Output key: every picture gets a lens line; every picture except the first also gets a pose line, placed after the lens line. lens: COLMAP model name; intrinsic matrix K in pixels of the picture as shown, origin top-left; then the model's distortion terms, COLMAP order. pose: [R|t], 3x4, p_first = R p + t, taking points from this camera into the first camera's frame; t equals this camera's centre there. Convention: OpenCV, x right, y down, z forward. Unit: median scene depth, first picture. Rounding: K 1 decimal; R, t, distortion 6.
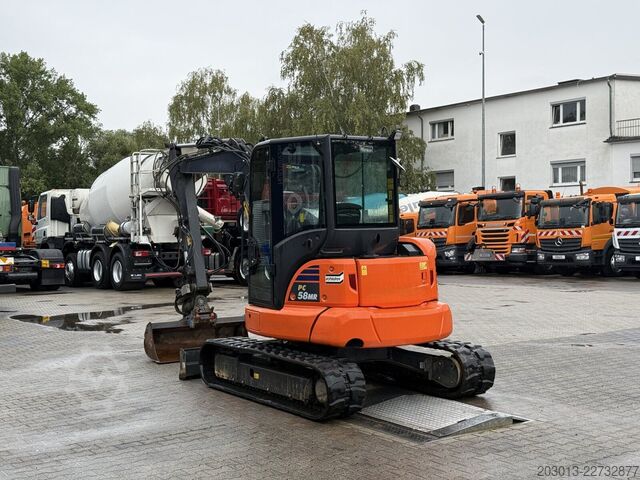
lens RADIAL K [[911.4, 0, 308.5], [0, 911.4, 238.3], [0, 0, 1]] dist [0.280840, -0.730231]
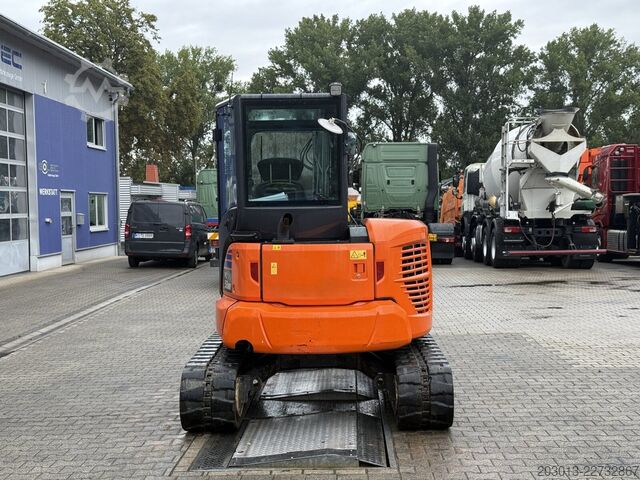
lens RADIAL K [[907.3, 0, 320.0], [0, 907.3, 240.0], [0, 0, 1]] dist [0.266280, -0.651967]
pose [[0.826707, 0.025891, -0.562037, 0.171022], [-0.008059, 0.999383, 0.034184, -0.002961], [0.562576, -0.023731, 0.826405, 0.106364]]
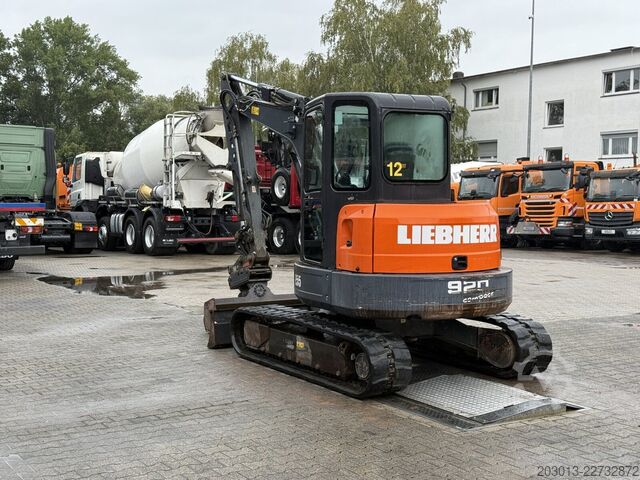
lens RADIAL K [[914.6, 0, 303.0], [0, 914.6, 240.1], [0, 0, 1]] dist [0.156522, 0.008142]
pose [[0.998684, 0.024100, -0.045262, 0.000742], [-0.022539, 0.999144, 0.034688, 0.002519], [0.046059, -0.033622, 0.998373, 0.027417]]
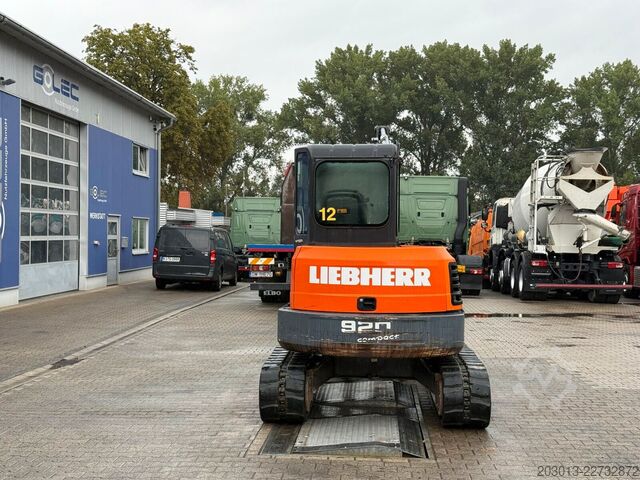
lens RADIAL K [[911.4, 0, 308.5], [0, 911.4, 238.3], [0, 0, 1]] dist [0.280840, -0.730231]
pose [[0.803146, 0.028052, -0.595121, 0.189145], [-0.034032, 0.999420, 0.001181, -0.002303], [0.594809, 0.019304, 0.803635, 0.064606]]
